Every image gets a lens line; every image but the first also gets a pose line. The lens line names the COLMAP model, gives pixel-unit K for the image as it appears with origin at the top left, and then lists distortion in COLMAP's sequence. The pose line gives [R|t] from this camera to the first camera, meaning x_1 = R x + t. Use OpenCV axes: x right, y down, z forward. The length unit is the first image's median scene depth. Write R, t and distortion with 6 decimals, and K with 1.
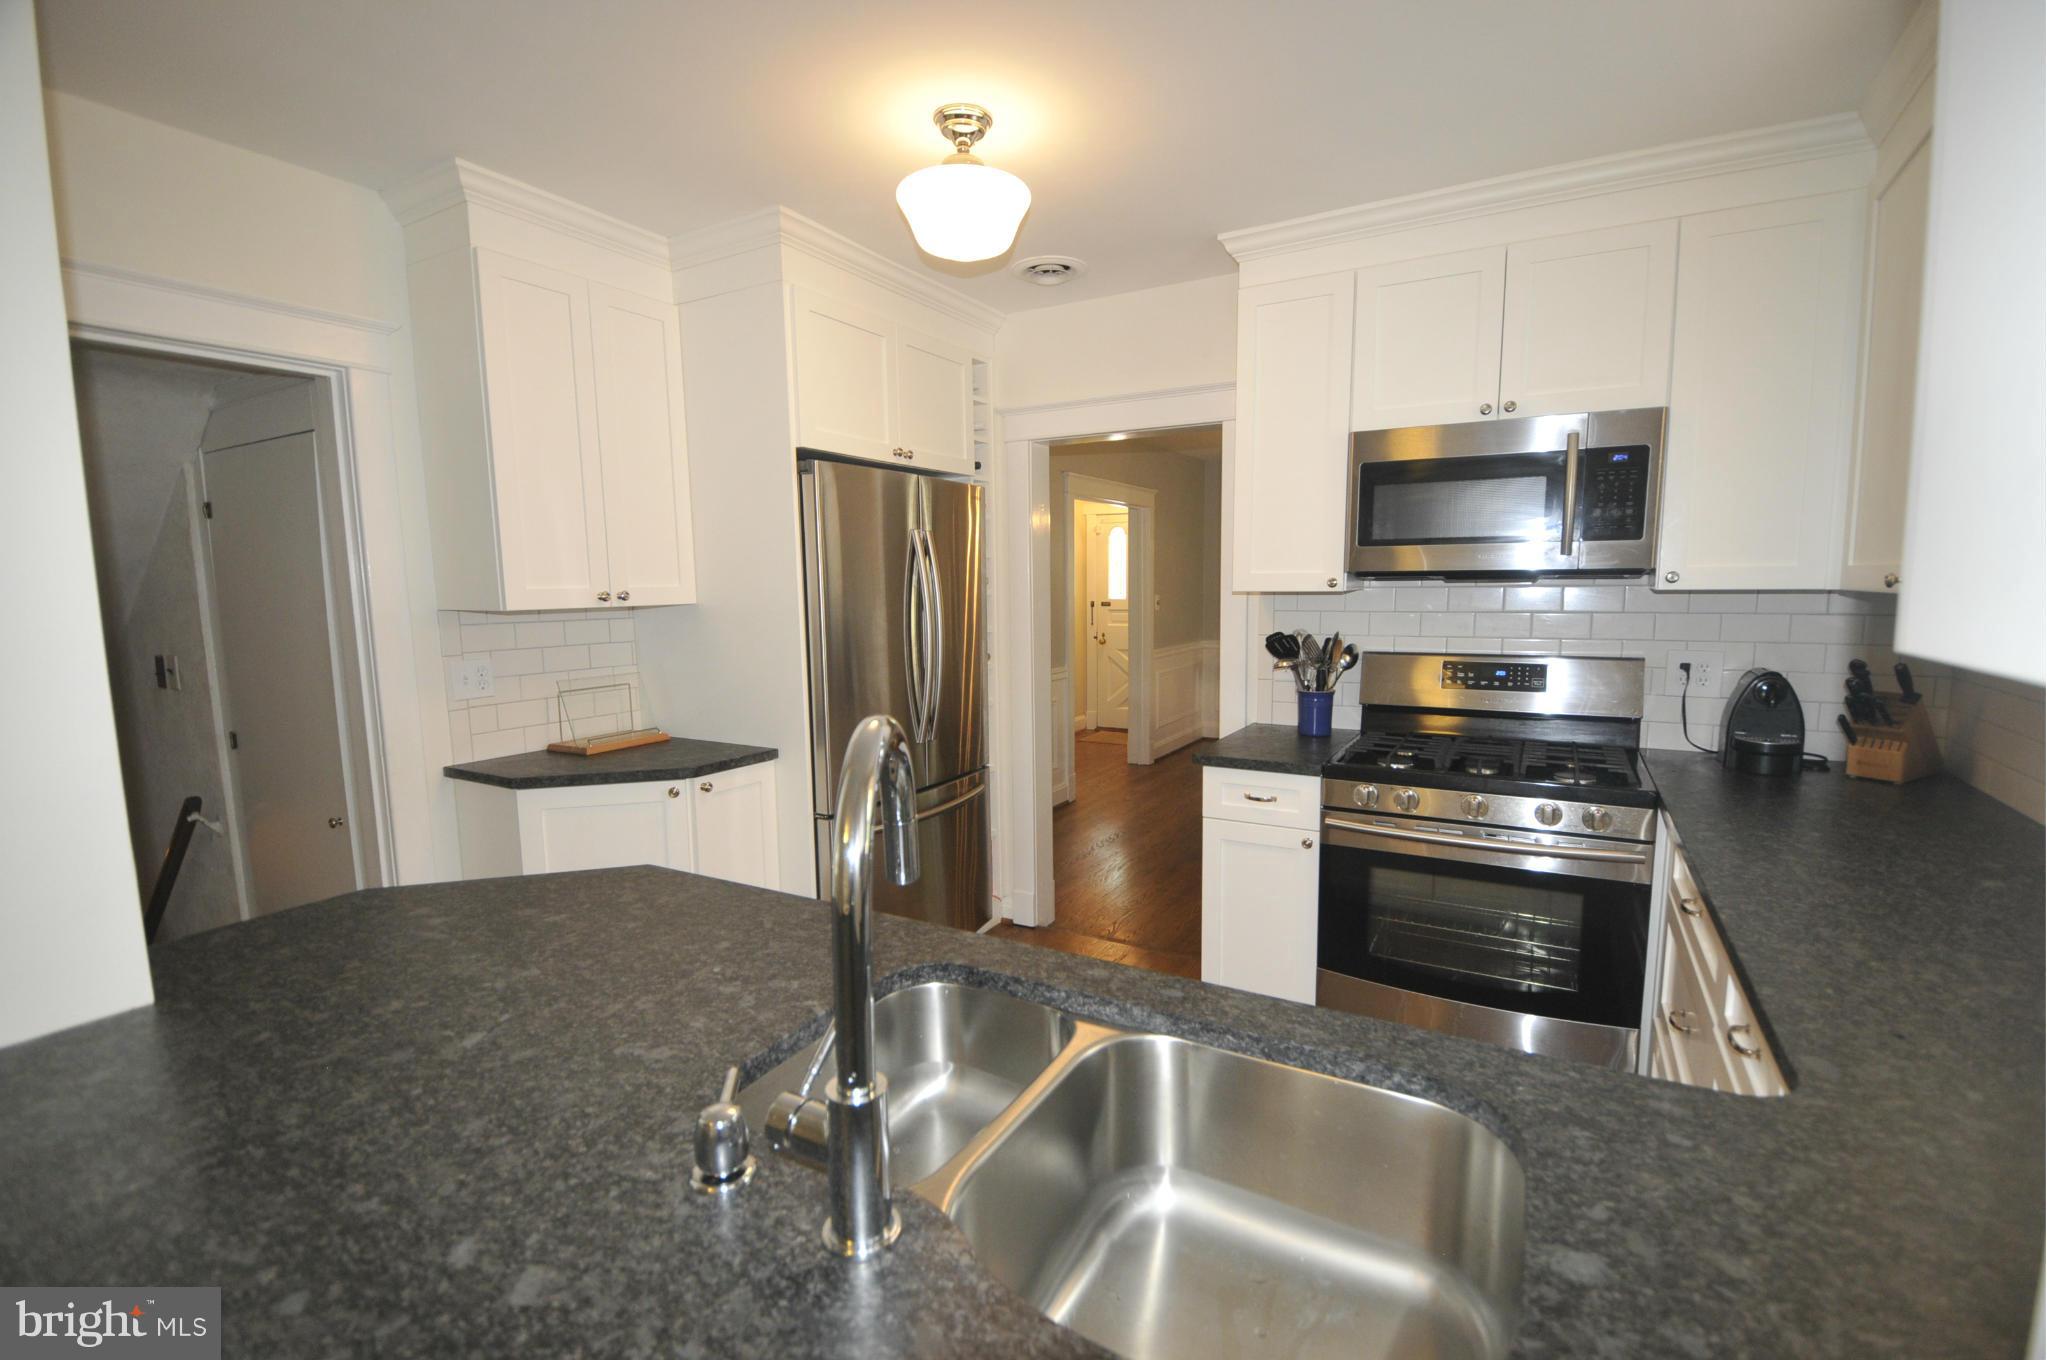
lens RADIAL K [[900.0, 0, 1038.6], [0, 900.0, 696.0], [0, 0, 1]] dist [-0.011469, -0.000403]
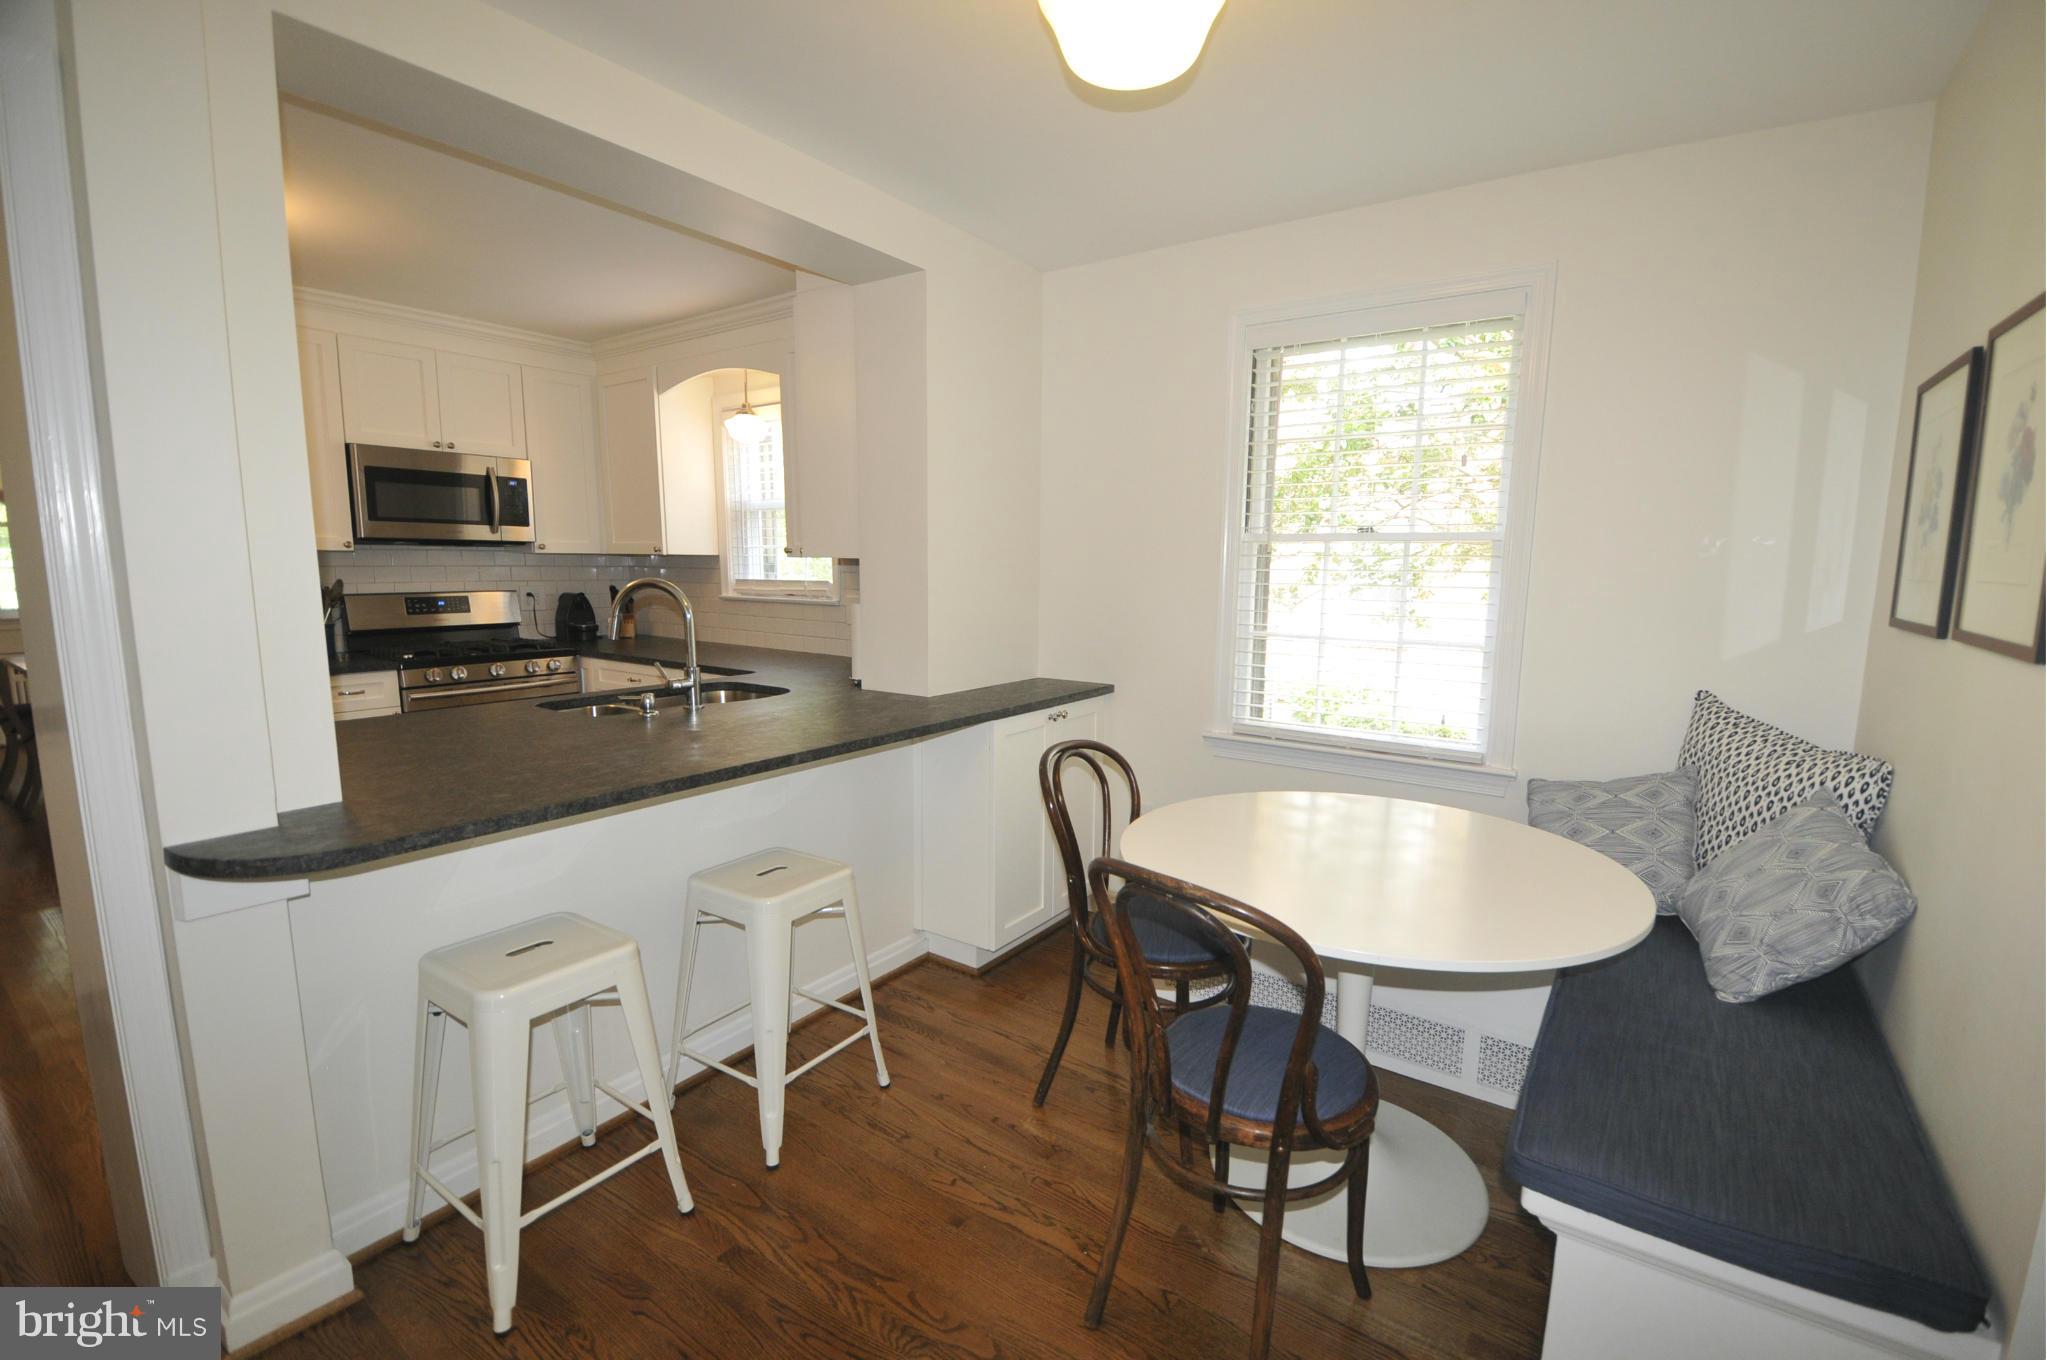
lens RADIAL K [[900.0, 0, 1038.6], [0, 900.0, 696.0], [0, 0, 1]] dist [-0.011469, -0.000403]
pose [[0.076115, -0.135790, 0.987810, -1.129557], [0.111455, 0.985634, 0.126903, 0.059830], [-0.990850, 0.100437, 0.090156, -0.224914]]
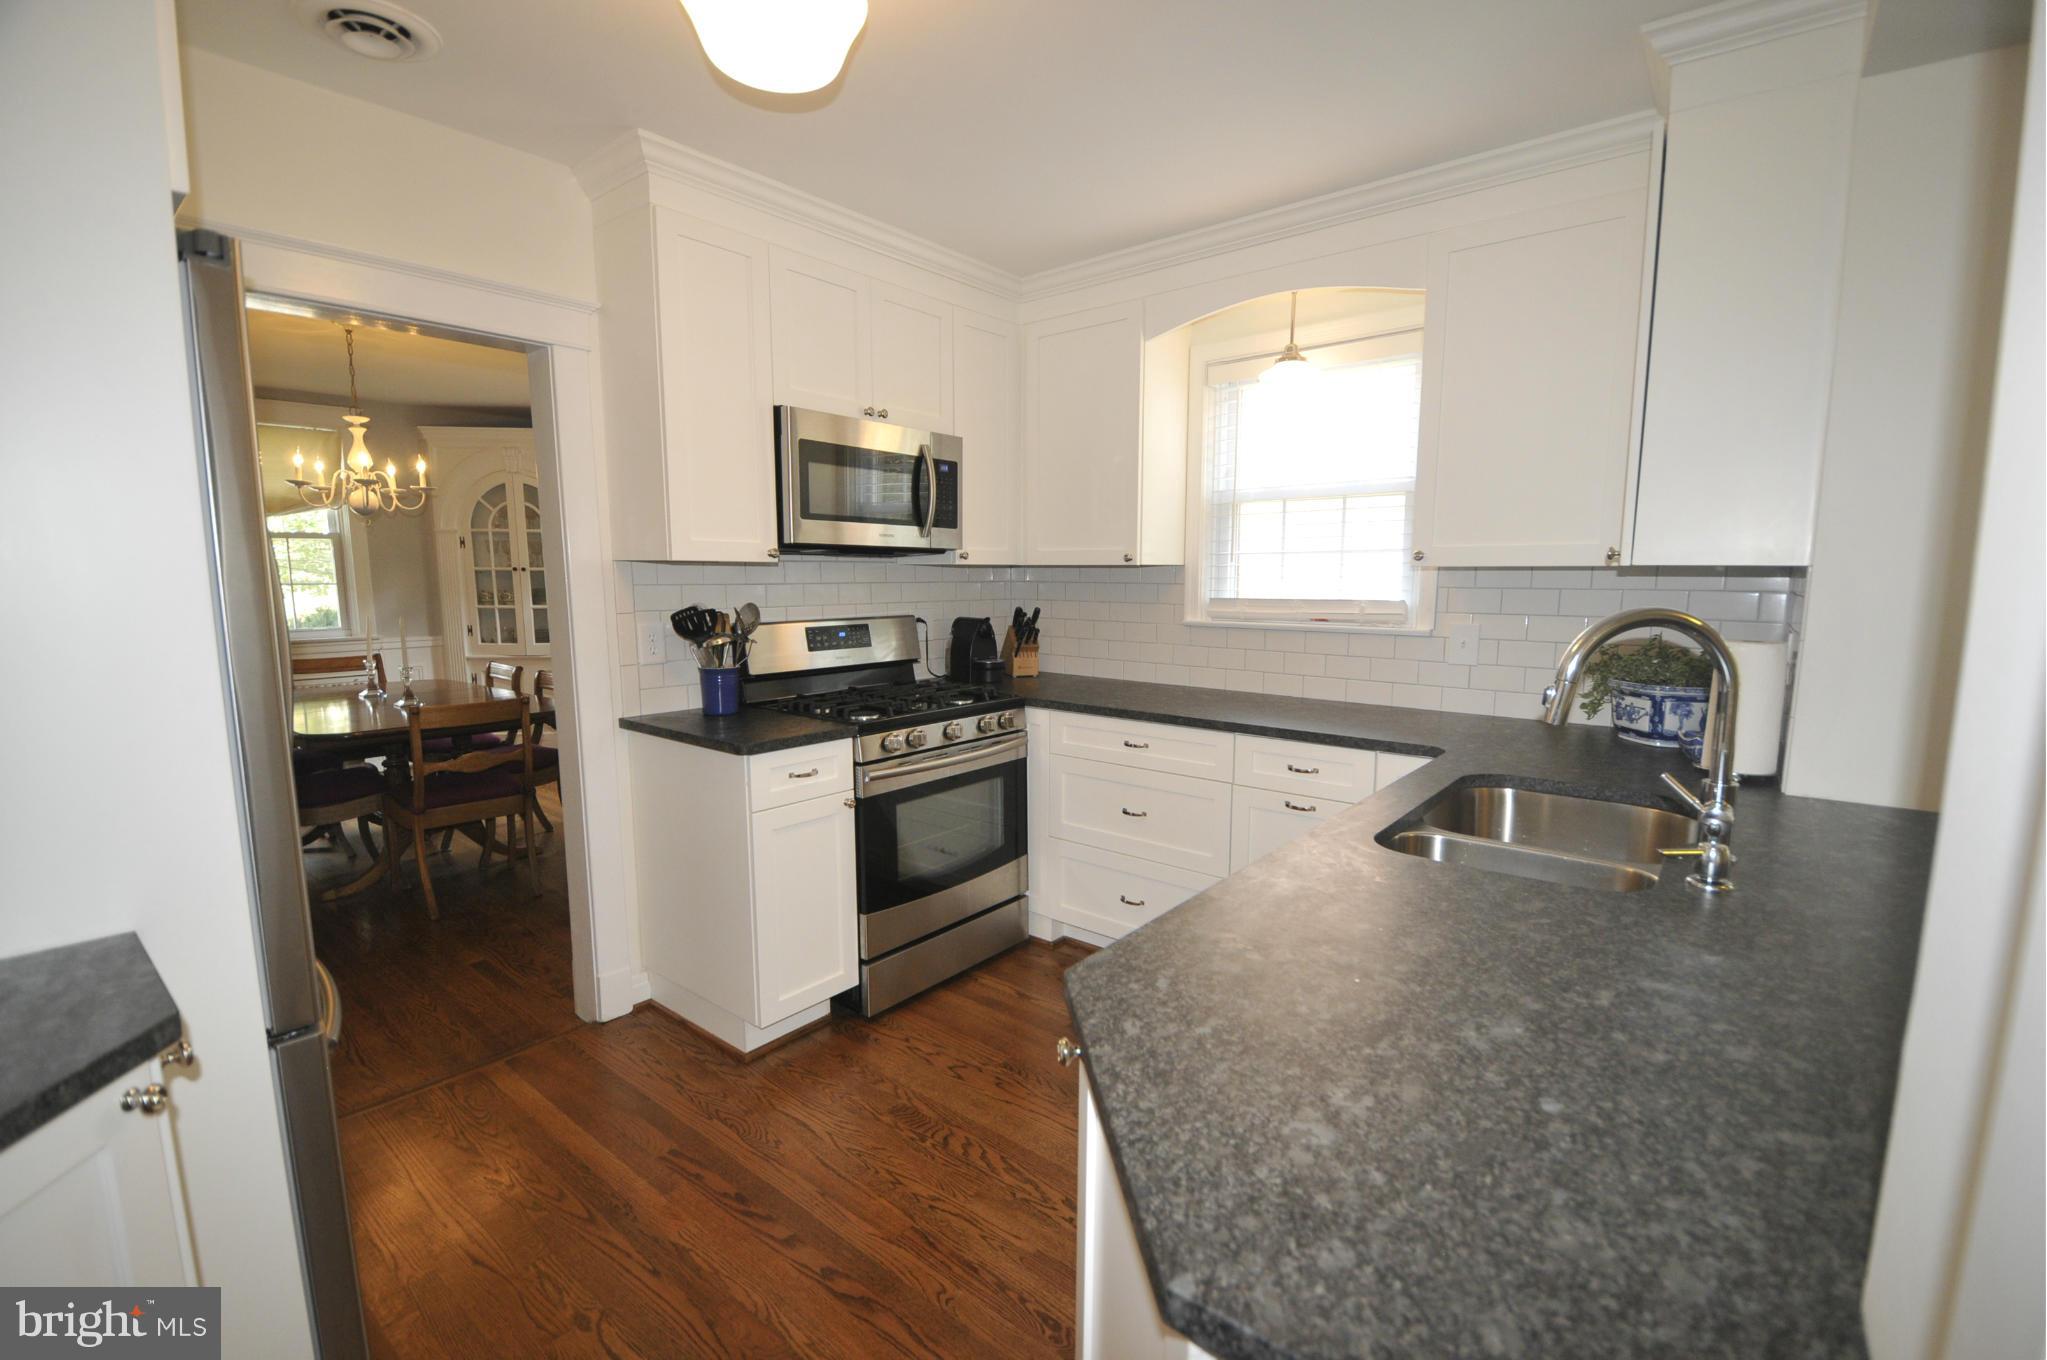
lens RADIAL K [[900.0, 0, 1038.6], [0, 900.0, 696.0], [0, 0, 1]] dist [-0.011469, -0.000403]
pose [[0.167675, -0.123813, 0.978036, -0.674188], [0.118218, 0.987448, 0.104738, -0.042613], [-0.978728, 0.098060, 0.180208, 0.591679]]
